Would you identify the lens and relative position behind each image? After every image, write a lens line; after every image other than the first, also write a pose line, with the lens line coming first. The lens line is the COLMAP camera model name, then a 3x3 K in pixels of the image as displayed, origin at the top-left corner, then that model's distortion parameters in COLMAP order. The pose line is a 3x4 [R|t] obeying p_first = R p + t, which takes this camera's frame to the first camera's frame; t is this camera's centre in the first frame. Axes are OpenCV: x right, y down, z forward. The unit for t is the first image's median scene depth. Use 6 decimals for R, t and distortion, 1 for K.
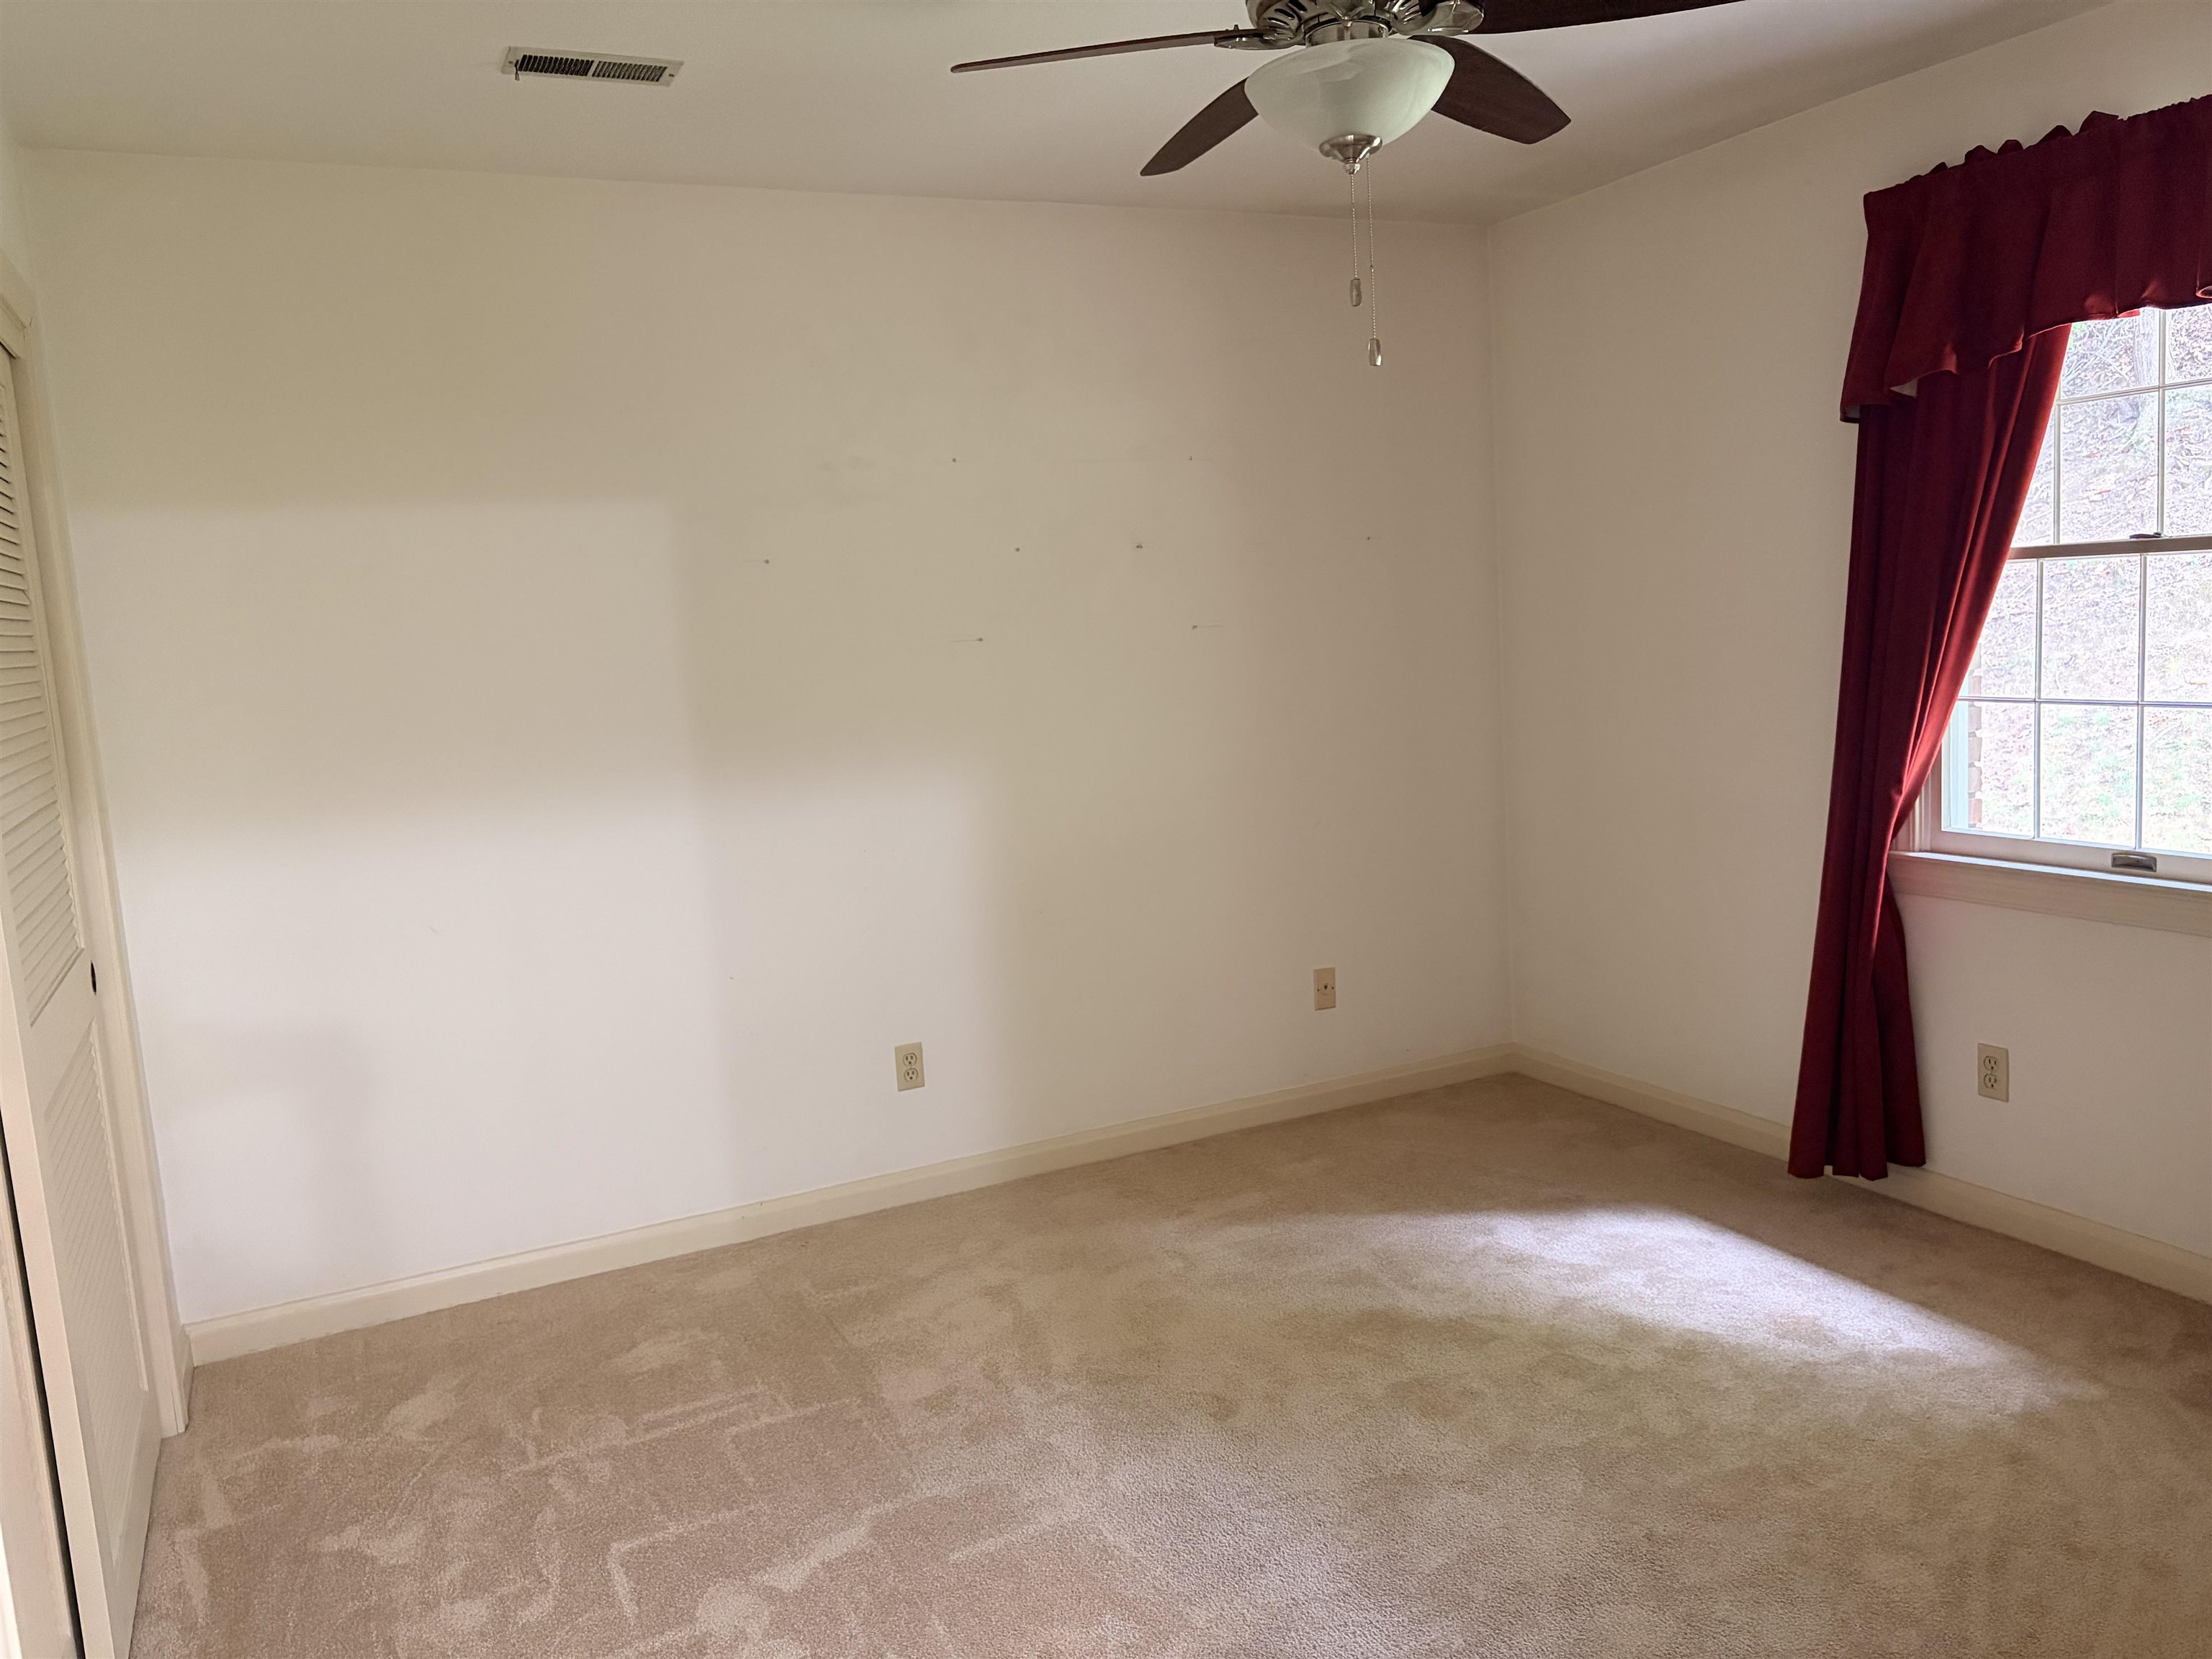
lens RADIAL K [[1675.9, 0, 1107.7], [0, 1675.9, 824.2], [0, 0, 1]] dist [0.011516, -0.001703]
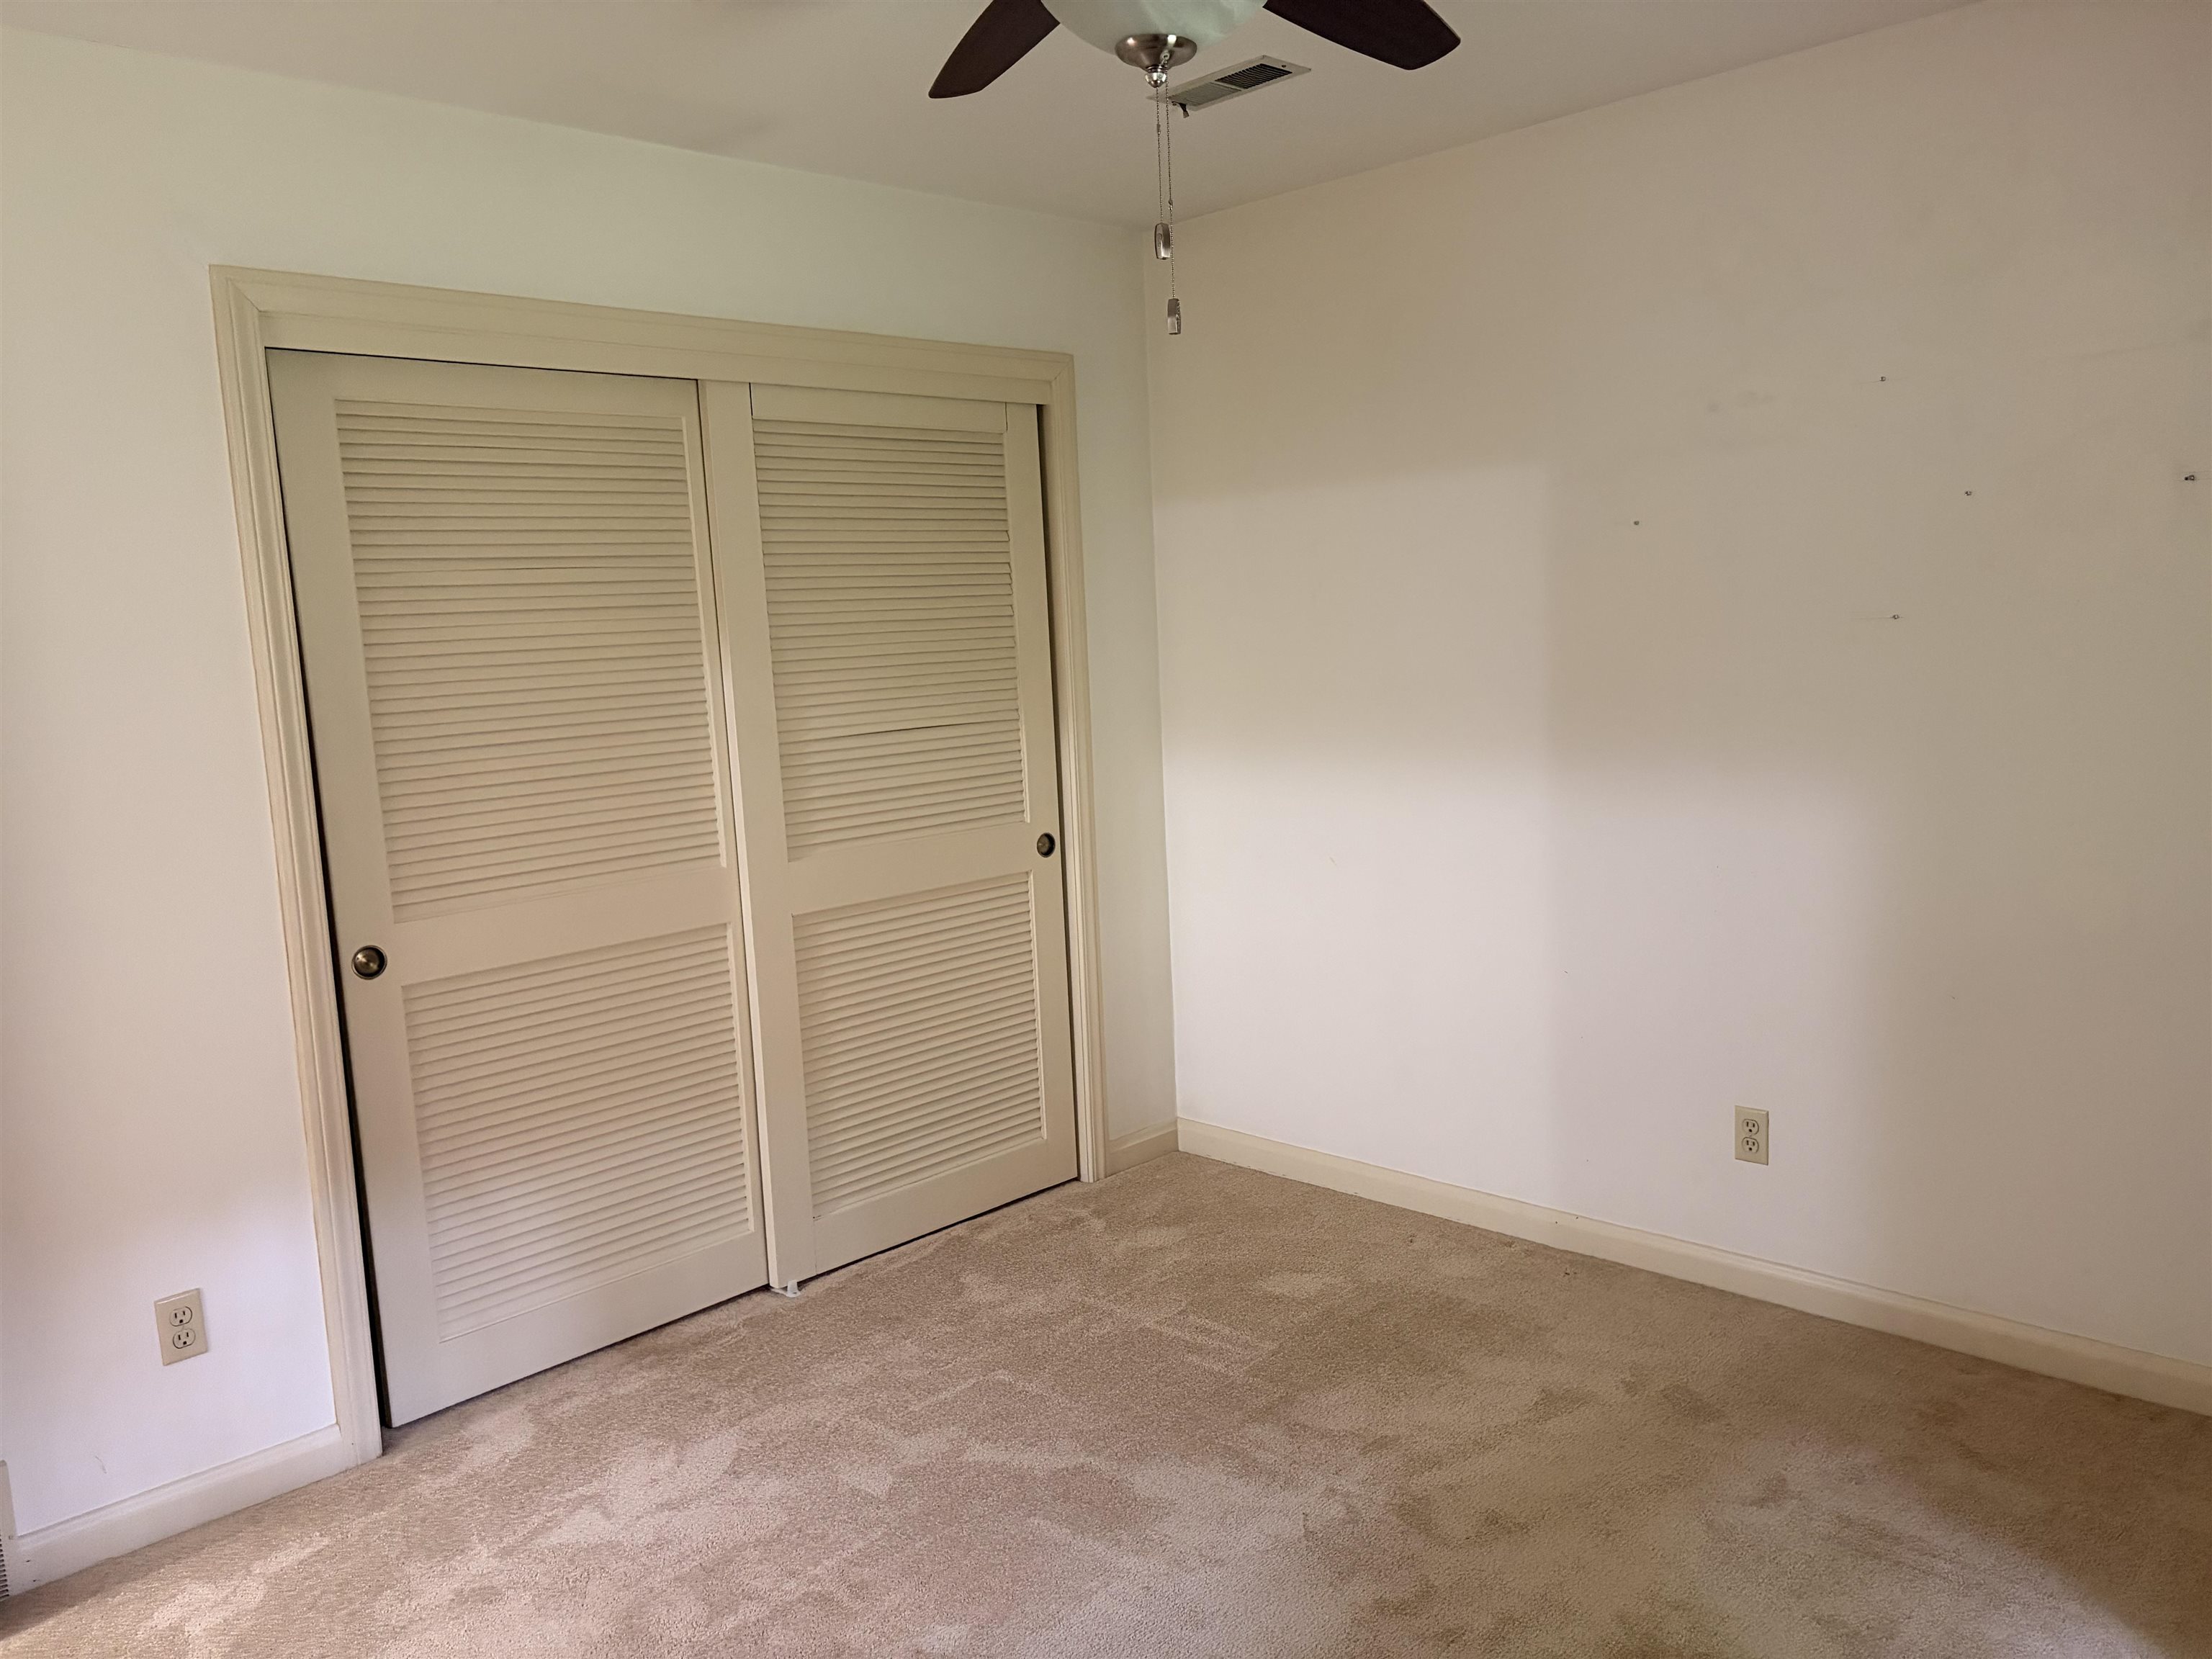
lens RADIAL K [[1675.9, 0, 1110.0], [0, 1675.9, 837.2], [0, 0, 1]] dist [0.011516, -0.001703]
pose [[0.344365, 0.176498, -0.922096, 0.584379], [-0.100076, 0.983475, 0.150872, -0.106444], [0.933487, 0.040325, 0.356337, 0.463315]]
